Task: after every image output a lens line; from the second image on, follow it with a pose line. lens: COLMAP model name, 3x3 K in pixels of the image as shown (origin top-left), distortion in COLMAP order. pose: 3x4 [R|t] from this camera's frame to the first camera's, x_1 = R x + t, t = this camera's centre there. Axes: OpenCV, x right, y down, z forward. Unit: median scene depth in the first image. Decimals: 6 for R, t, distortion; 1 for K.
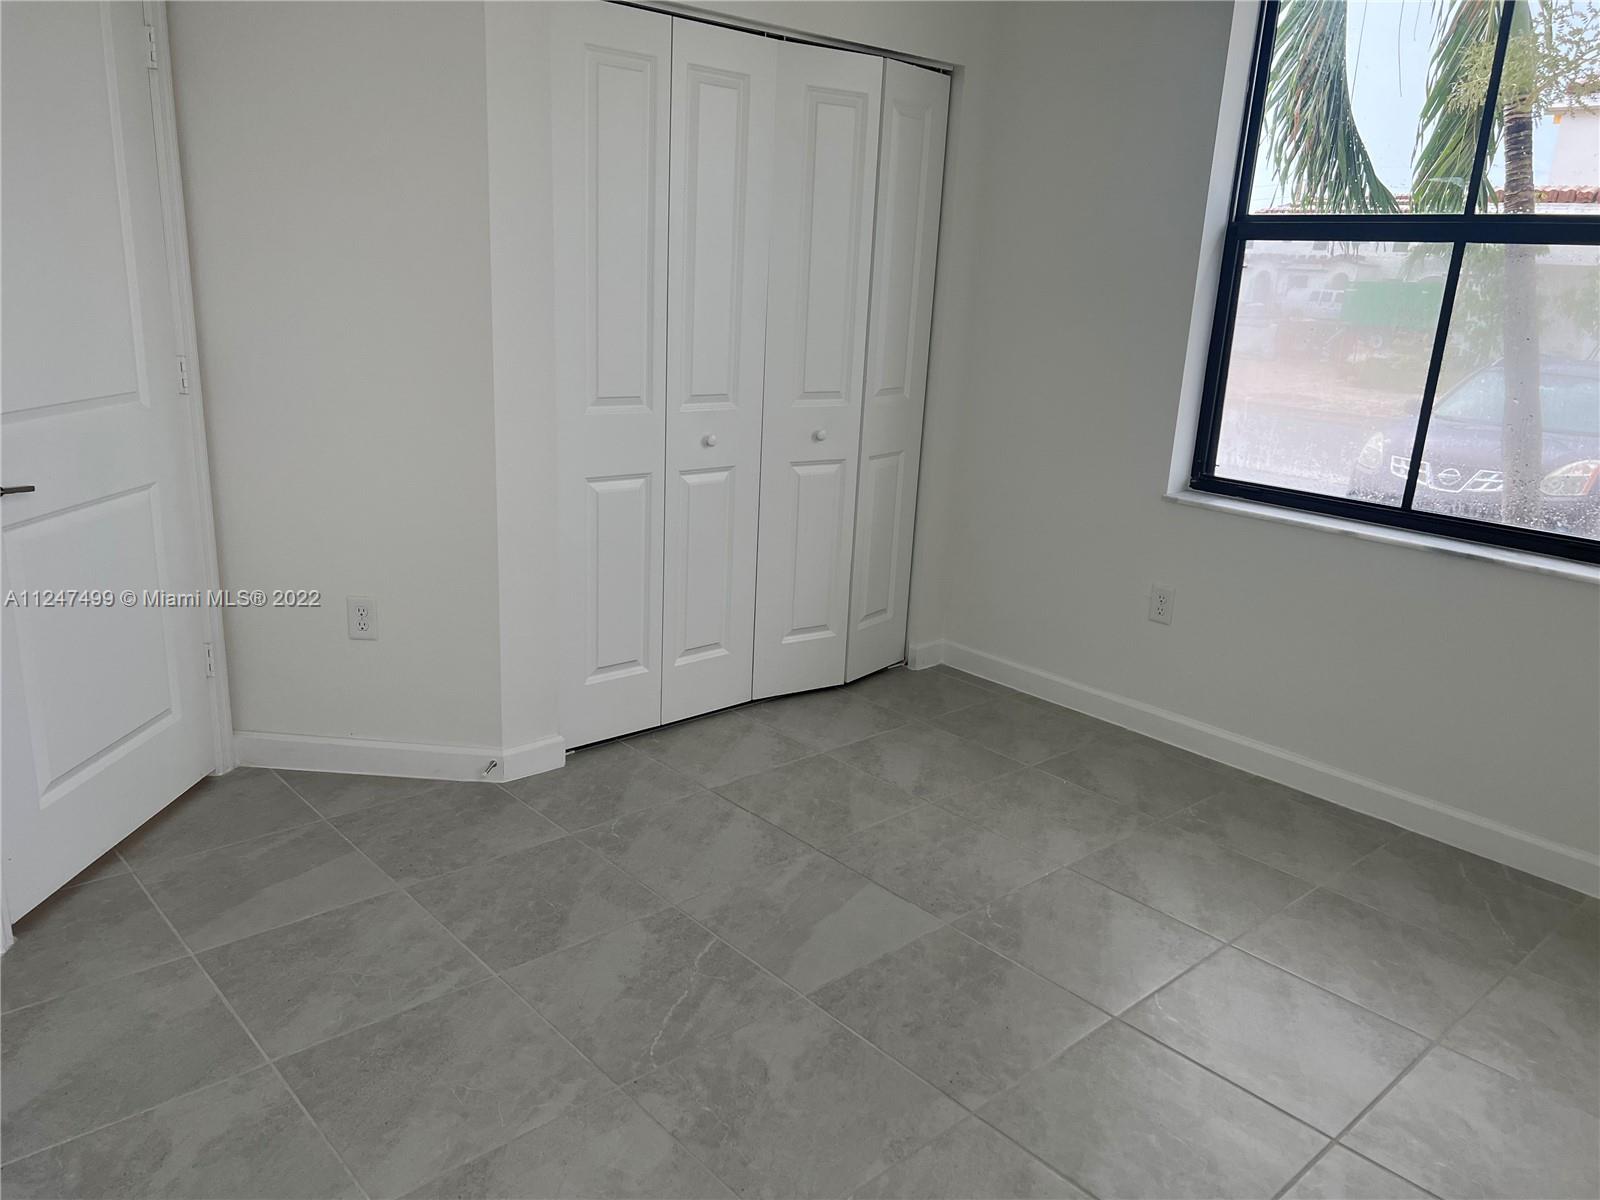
lens RADIAL K [[1193.4, 0, 800.0], [0, 1193.4, 600.0], [0, 0, 1]] dist [0.107668, -0.148120]
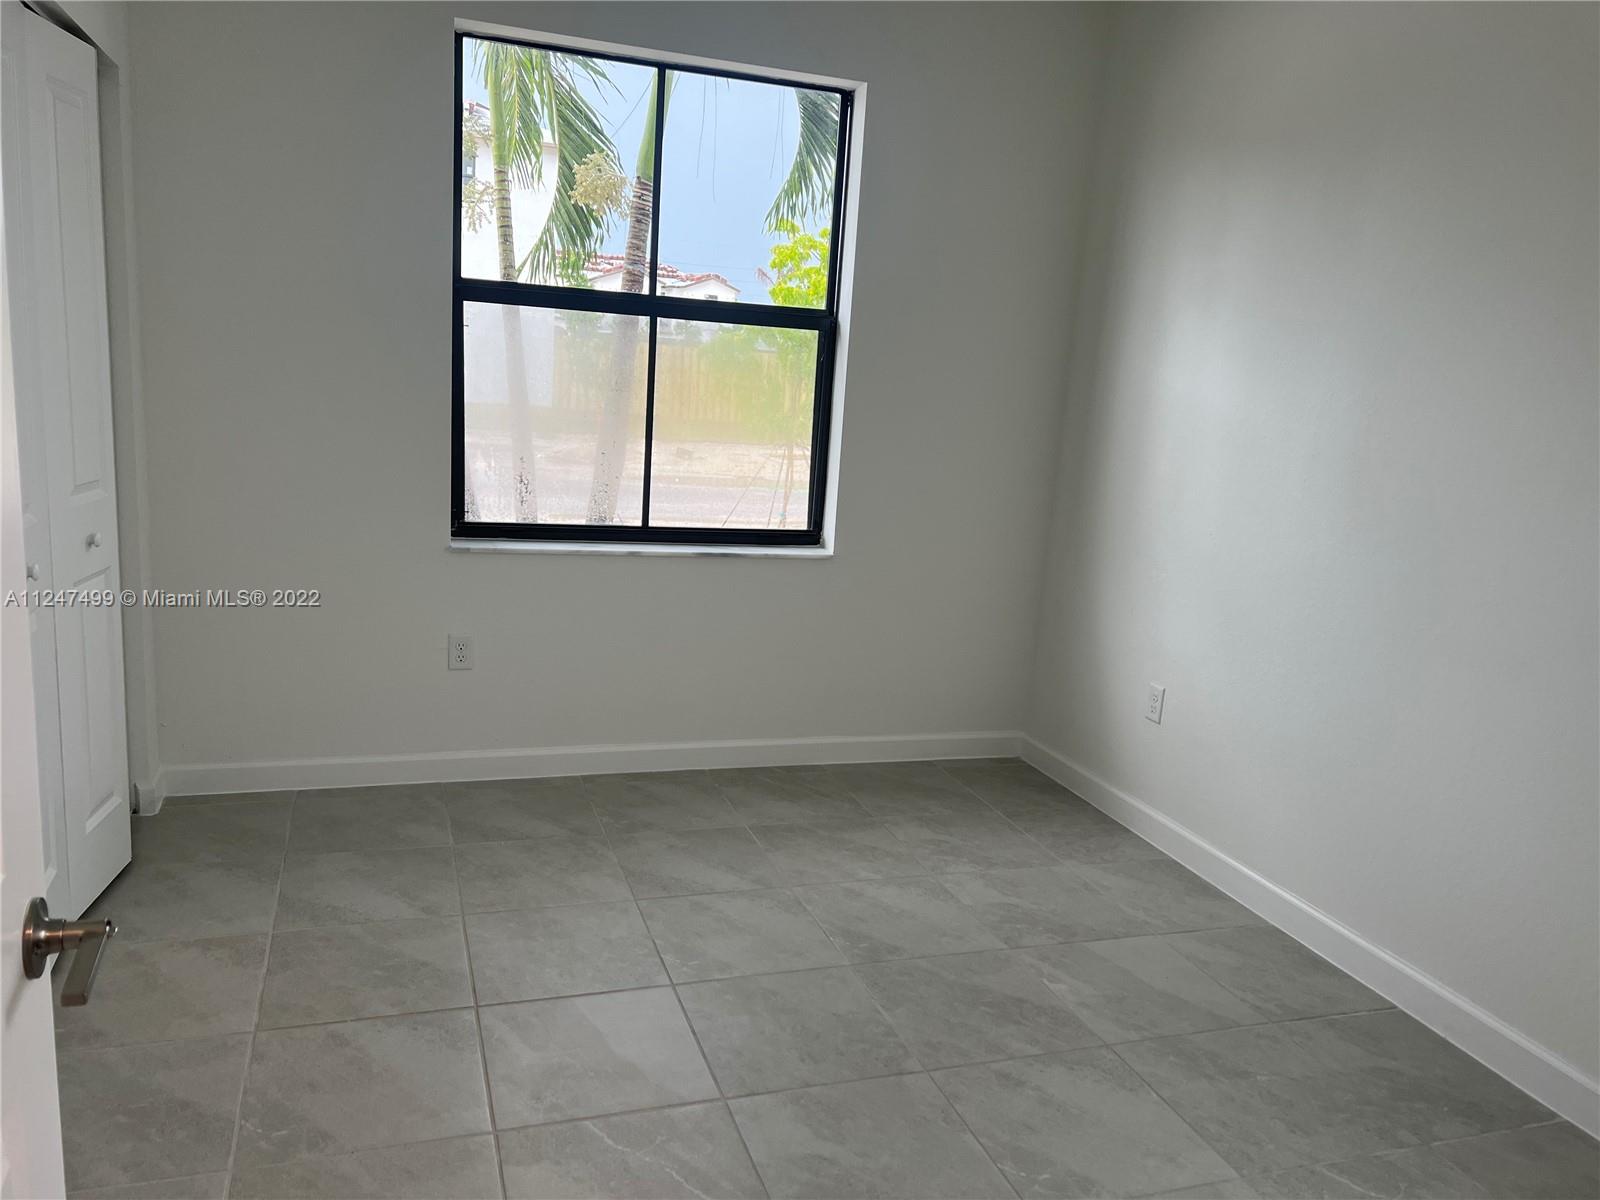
lens RADIAL K [[1193.4, 0, 800.0], [0, 1193.4, 600.0], [0, 0, 1]] dist [0.107668, -0.148120]
pose [[0.398362, -0.203490, 0.894371, -0.555359], [0.195995, 0.971444, 0.133728, -0.134890], [-0.896044, 0.122020, 0.426869, 0.338545]]
